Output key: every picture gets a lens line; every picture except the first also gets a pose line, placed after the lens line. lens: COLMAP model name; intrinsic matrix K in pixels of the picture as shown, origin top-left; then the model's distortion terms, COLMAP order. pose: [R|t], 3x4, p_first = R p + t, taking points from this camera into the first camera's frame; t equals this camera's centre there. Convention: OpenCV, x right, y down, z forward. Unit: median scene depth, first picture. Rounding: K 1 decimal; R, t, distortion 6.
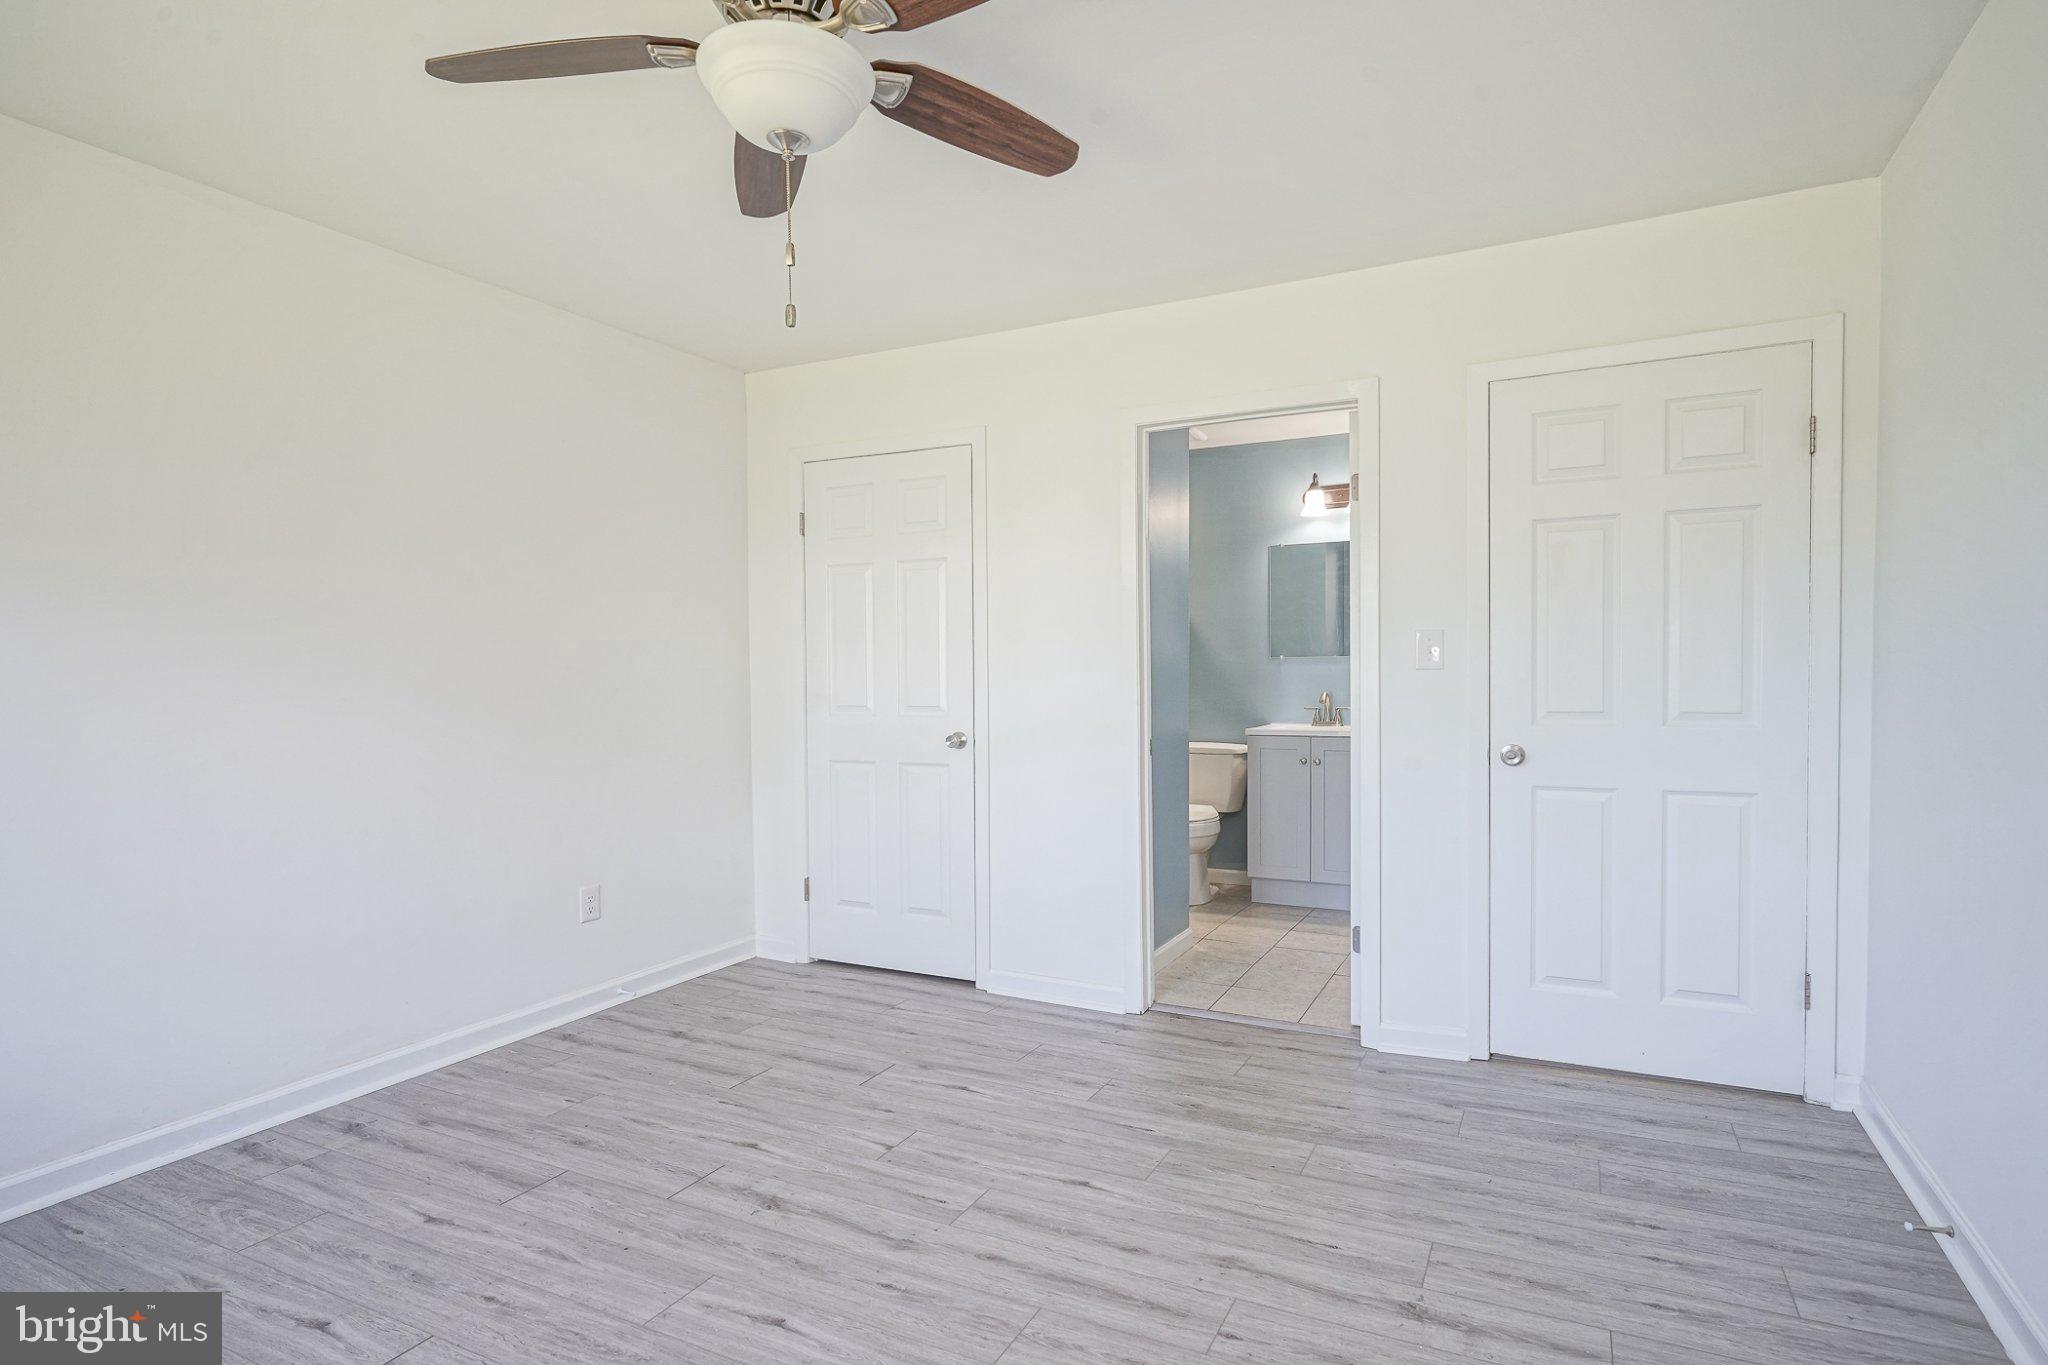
lens RADIAL K [[1079.8, 0, 1018.6], [0, 1079.8, 672.1], [0, 0, 1]] dist [-0.000269, 0.001325]
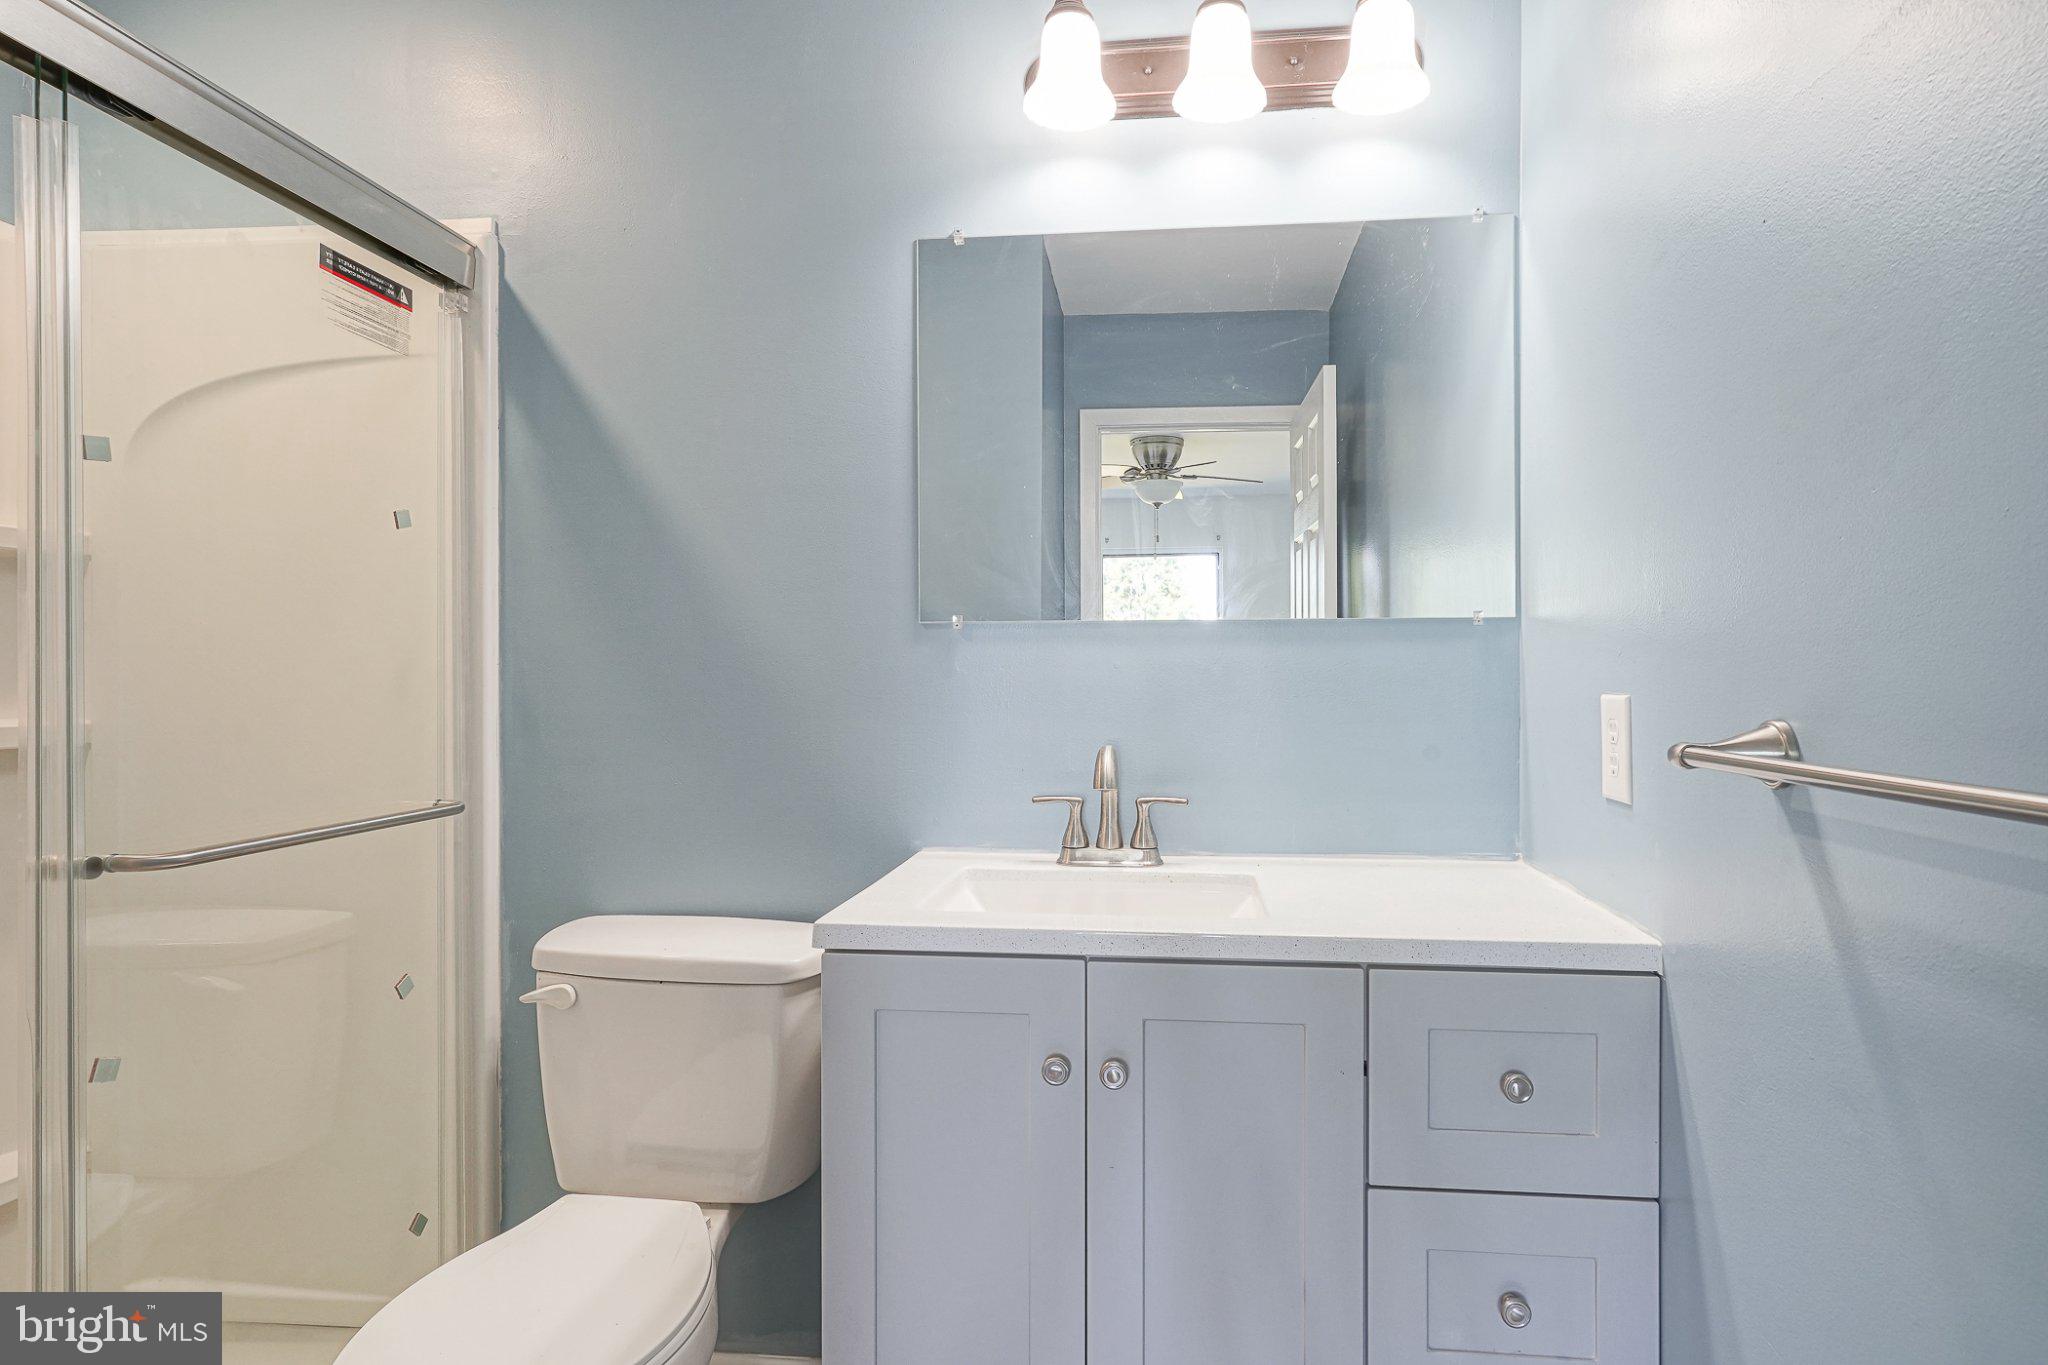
lens RADIAL K [[1079.8, 0, 1018.6], [0, 1079.8, 672.1], [0, 0, 1]] dist [-0.000269, 0.001325]
pose [[0.949112, -0.000038, 0.314939, 0.297317], [-0.003066, 0.999952, 0.009359, -0.004800], [-0.314924, -0.009848, 0.949066, 1.269022]]
